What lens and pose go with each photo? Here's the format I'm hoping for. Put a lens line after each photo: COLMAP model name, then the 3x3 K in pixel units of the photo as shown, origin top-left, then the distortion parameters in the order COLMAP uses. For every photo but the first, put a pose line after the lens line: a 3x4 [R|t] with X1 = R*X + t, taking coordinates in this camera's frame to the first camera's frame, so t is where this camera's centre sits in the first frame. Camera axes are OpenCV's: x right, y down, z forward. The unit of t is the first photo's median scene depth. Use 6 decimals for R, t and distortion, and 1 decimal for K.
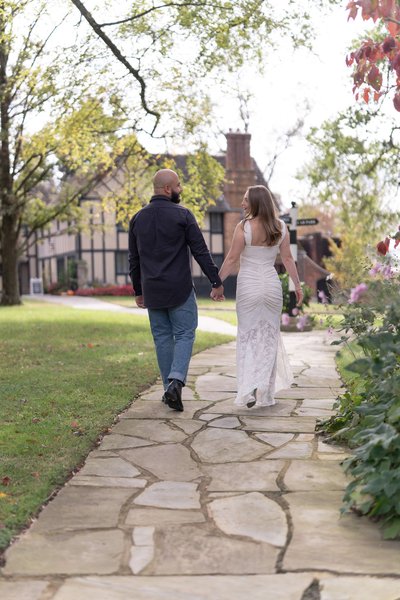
lens RADIAL K [[812.5, 0, 209.3], [0, 812.5, 300.5], [0, 0, 1]] dist [0.004487, 0.099849]
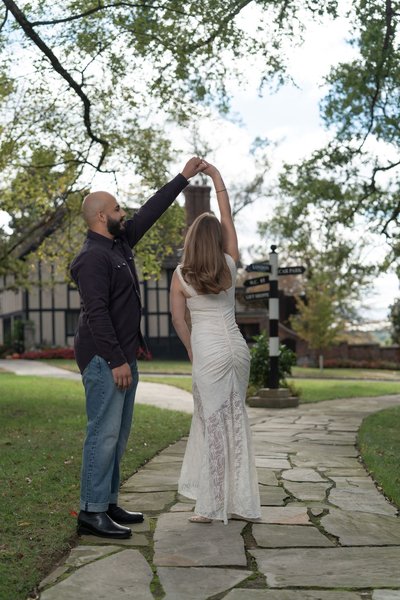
lens RADIAL K [[812.5, 0, 209.3], [0, 812.5, 300.5], [0, 0, 1]] dist [0.004487, 0.099849]
pose [[0.998577, -0.003921, 0.053188, -0.002043], [0.007815, 0.997285, -0.073216, -0.004974], [-0.052757, 0.073527, 0.995897, 0.120254]]
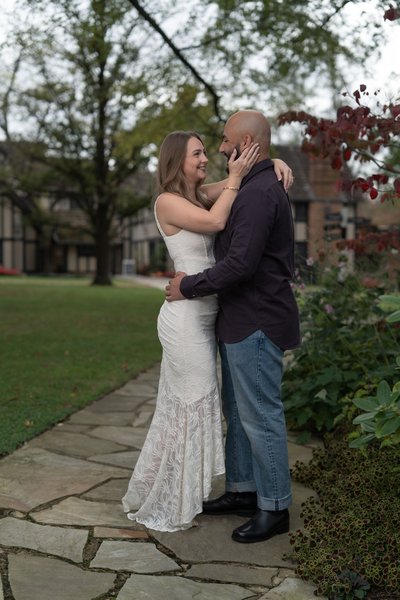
lens RADIAL K [[812.5, 0, 209.3], [0, 812.5, 300.5], [0, 0, 1]] dist [0.004487, 0.099849]
pose [[0.992810, 0.034210, -0.114707, 0.030649], [-0.031926, 0.999255, 0.021695, -0.001387], [0.115364, -0.017877, 0.993162, -0.092246]]
